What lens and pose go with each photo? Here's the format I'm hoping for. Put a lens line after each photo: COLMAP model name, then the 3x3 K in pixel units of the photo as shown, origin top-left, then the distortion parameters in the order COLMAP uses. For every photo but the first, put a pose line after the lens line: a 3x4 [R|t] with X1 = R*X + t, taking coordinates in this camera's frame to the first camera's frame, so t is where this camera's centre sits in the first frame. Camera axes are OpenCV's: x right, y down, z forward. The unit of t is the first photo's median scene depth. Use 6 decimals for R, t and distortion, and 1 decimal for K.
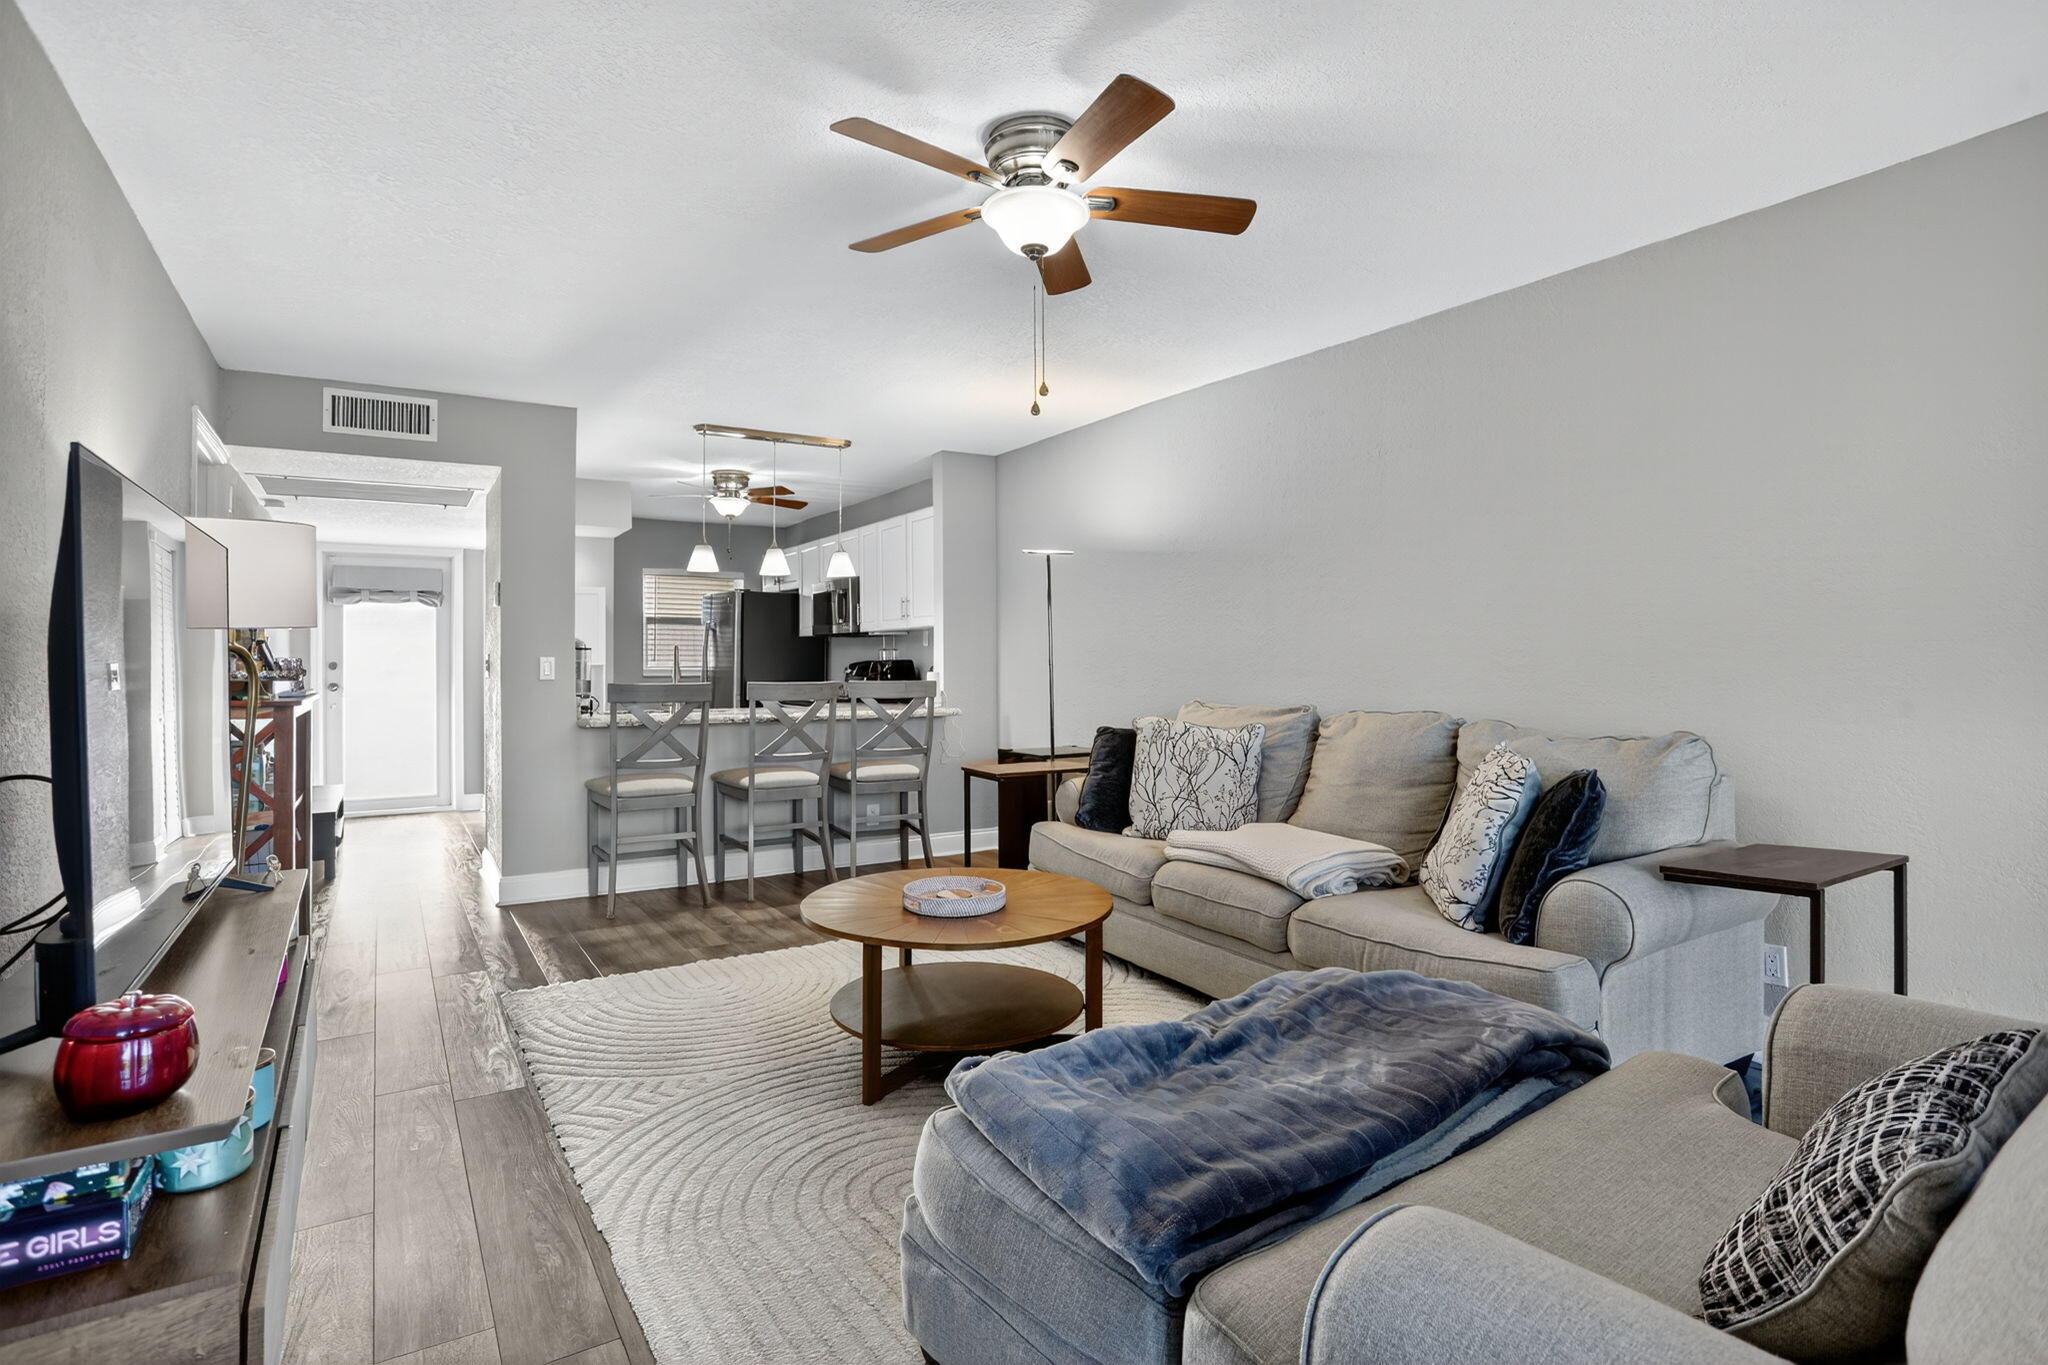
lens RADIAL K [[1025.5, 0, 1024.0], [0, 1025.5, 682.5], [0, 0, 1]] dist [-0.045541, 0.023555]
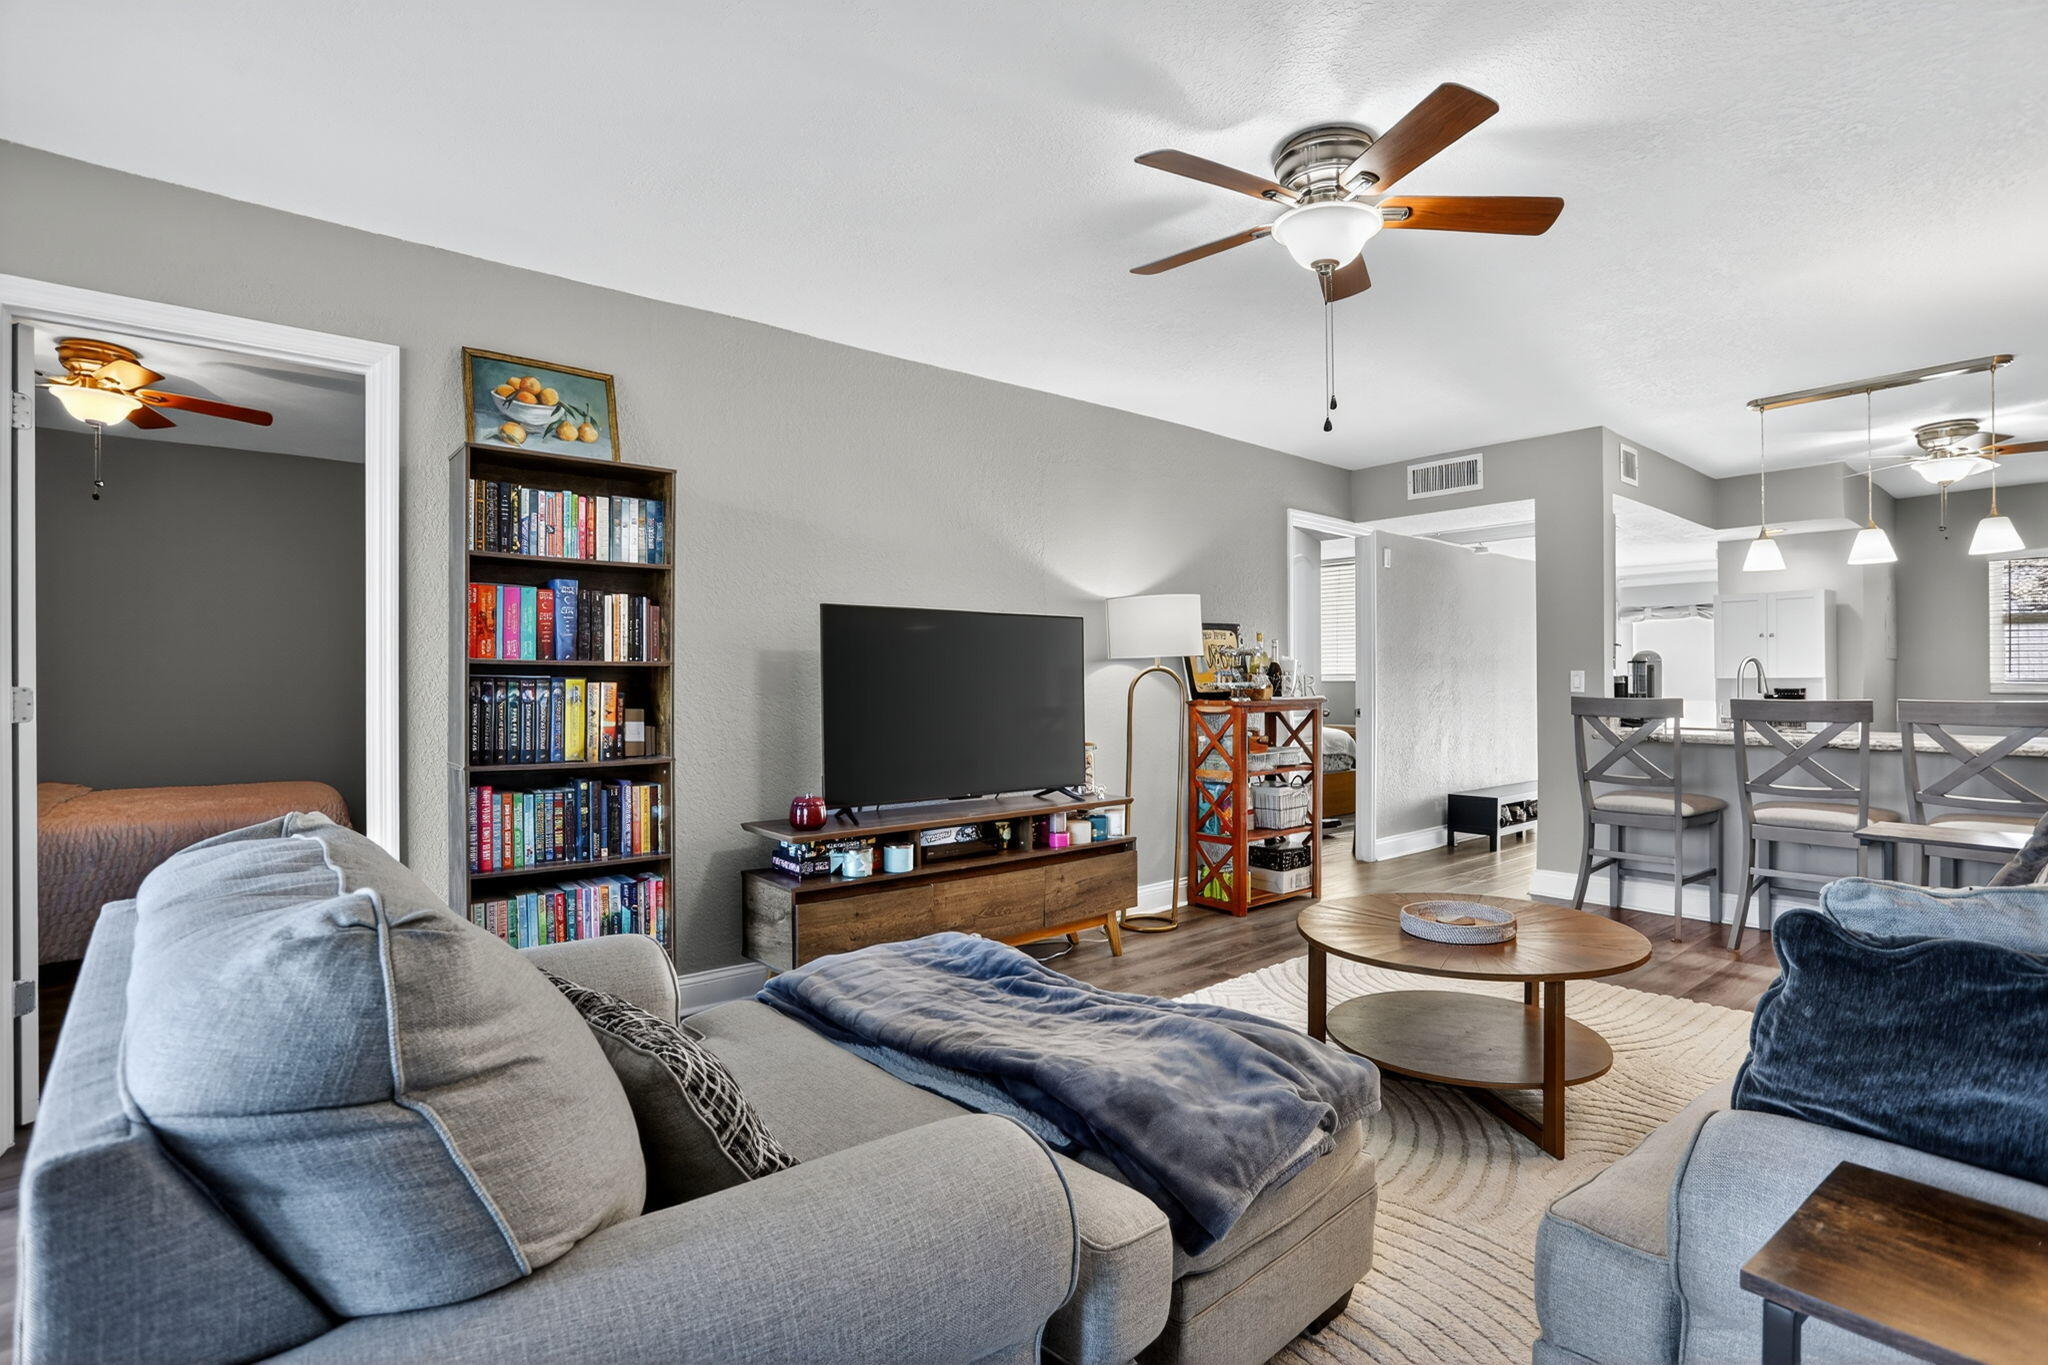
lens RADIAL K [[1025.5, 0, 1024.0], [0, 1025.5, 682.5], [0, 0, 1]] dist [-0.045541, 0.023555]
pose [[0.109107, 0.004178, -0.994021, 0.552388], [-0.017380, 0.999846, 0.002295, -0.002962], [0.993878, 0.017025, 0.109162, 0.337821]]
